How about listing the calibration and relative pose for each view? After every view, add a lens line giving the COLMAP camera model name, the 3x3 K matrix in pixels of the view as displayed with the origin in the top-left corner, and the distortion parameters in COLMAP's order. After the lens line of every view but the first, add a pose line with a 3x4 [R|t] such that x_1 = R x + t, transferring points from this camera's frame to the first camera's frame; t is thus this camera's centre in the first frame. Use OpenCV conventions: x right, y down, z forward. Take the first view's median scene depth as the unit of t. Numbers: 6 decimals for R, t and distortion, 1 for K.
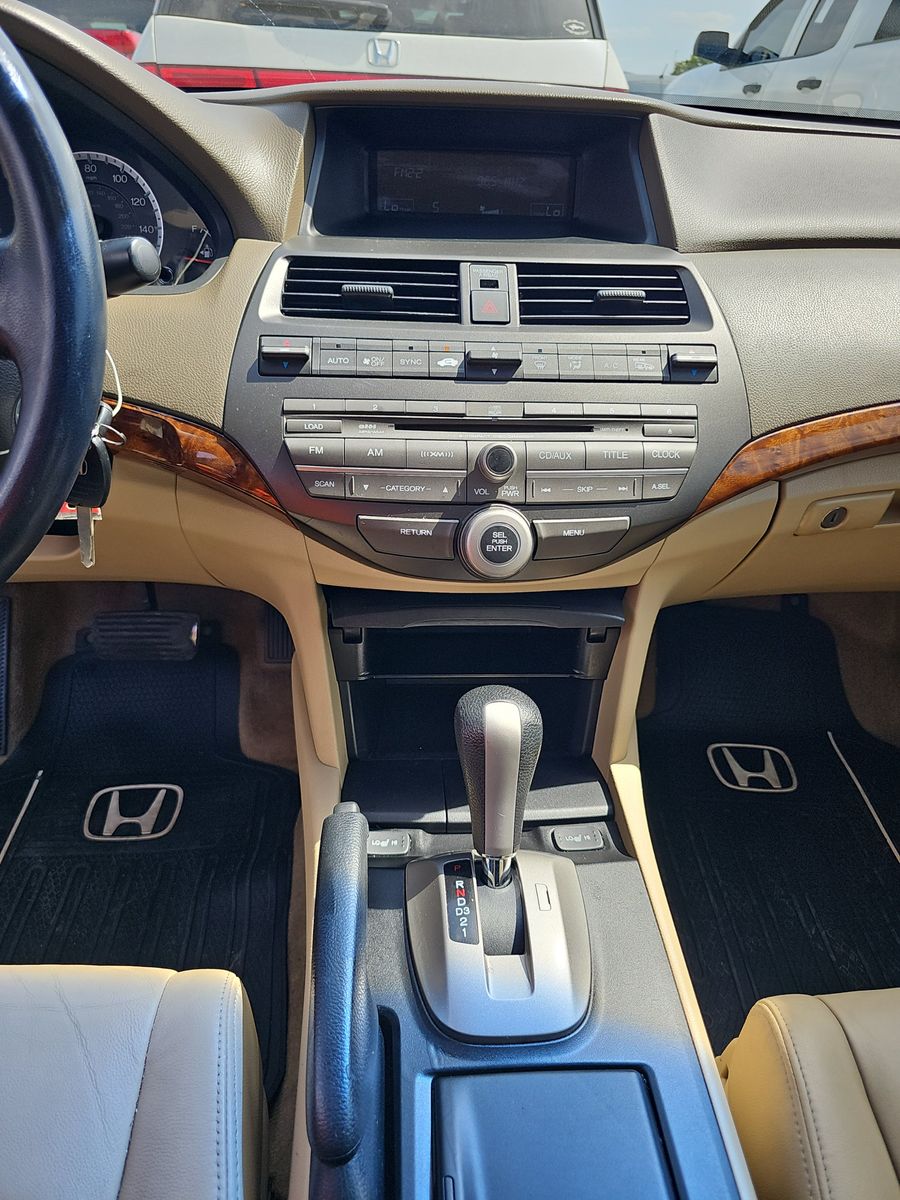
lens RADIAL K [[812.3, 0, 452.1], [0, 812.3, 595.6], [0, 0, 1]] dist [-0.002155, 0.000307]
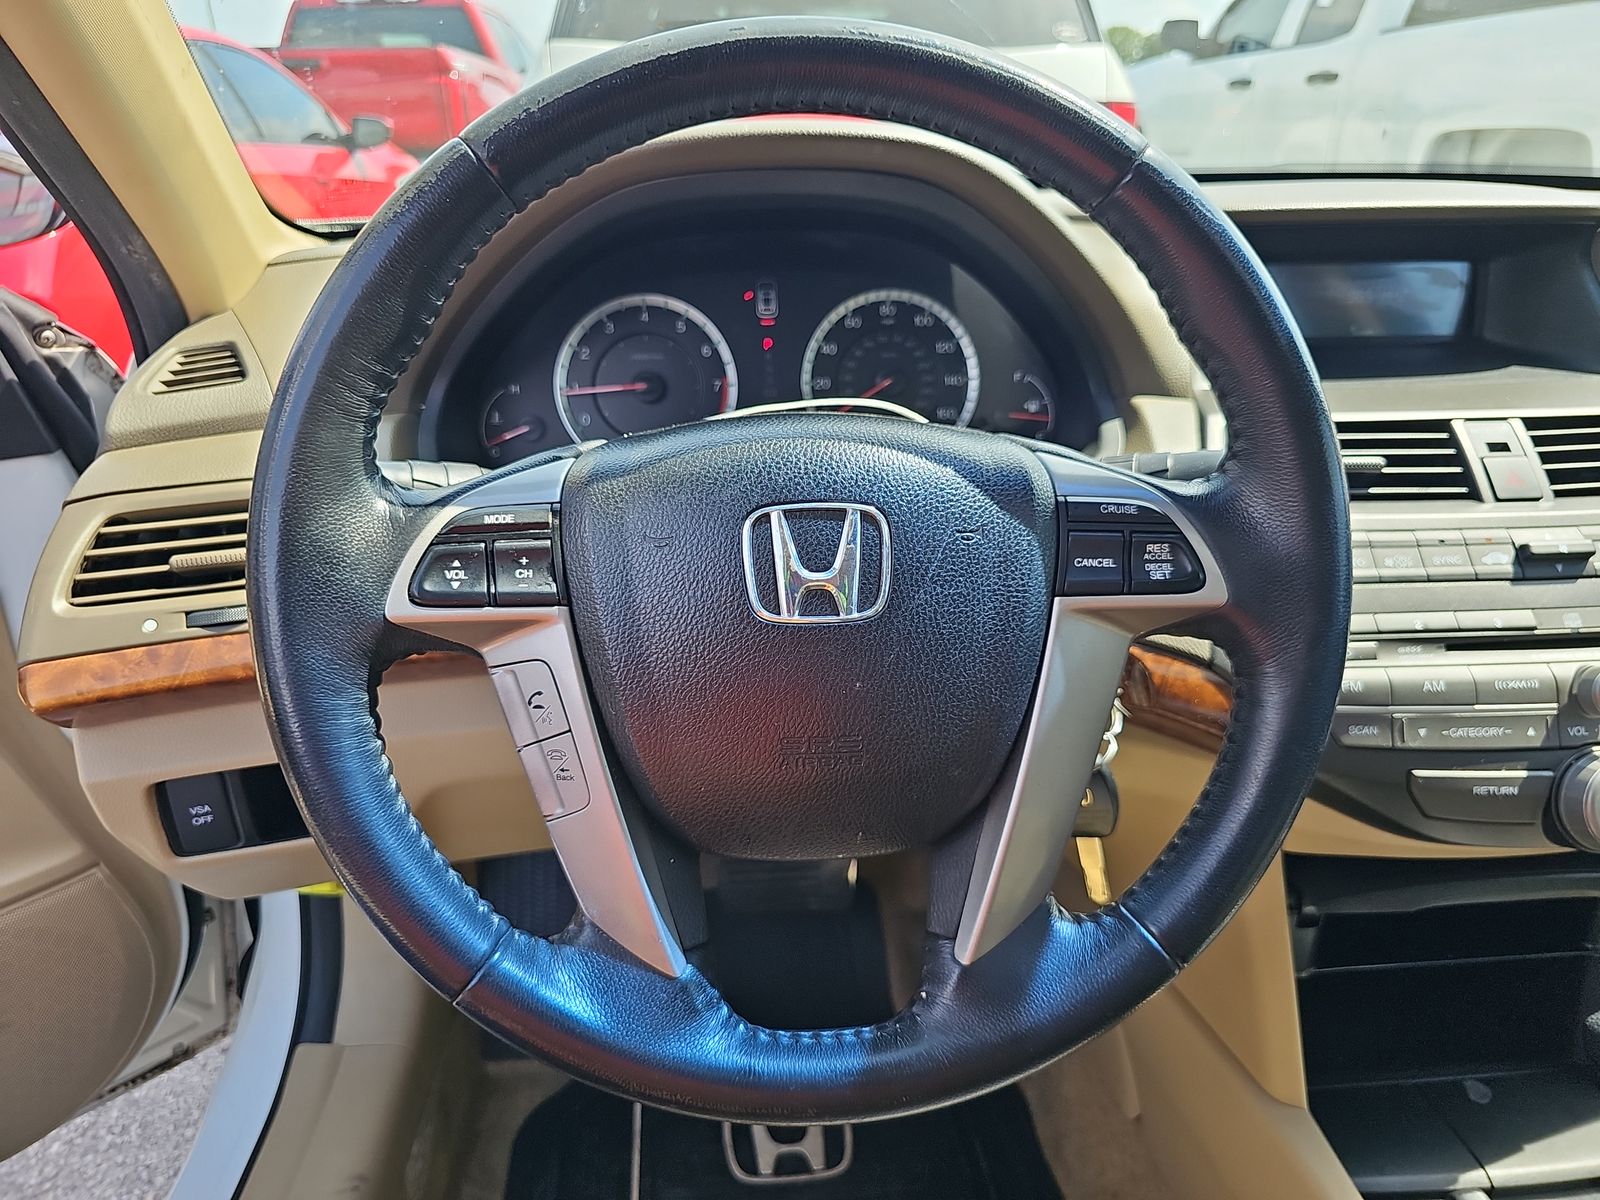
lens RADIAL K [[1083.0, 0, 792.5], [0, 1083.0, 565.3], [0, 0, 1]] dist [-0.002155, 0.000307]
pose [[0.998915, -0.046204, -0.005850, -0.630559], [0.044936, 0.989176, -0.139686, -0.162809], [0.012241, 0.139271, 0.990179, -0.006140]]
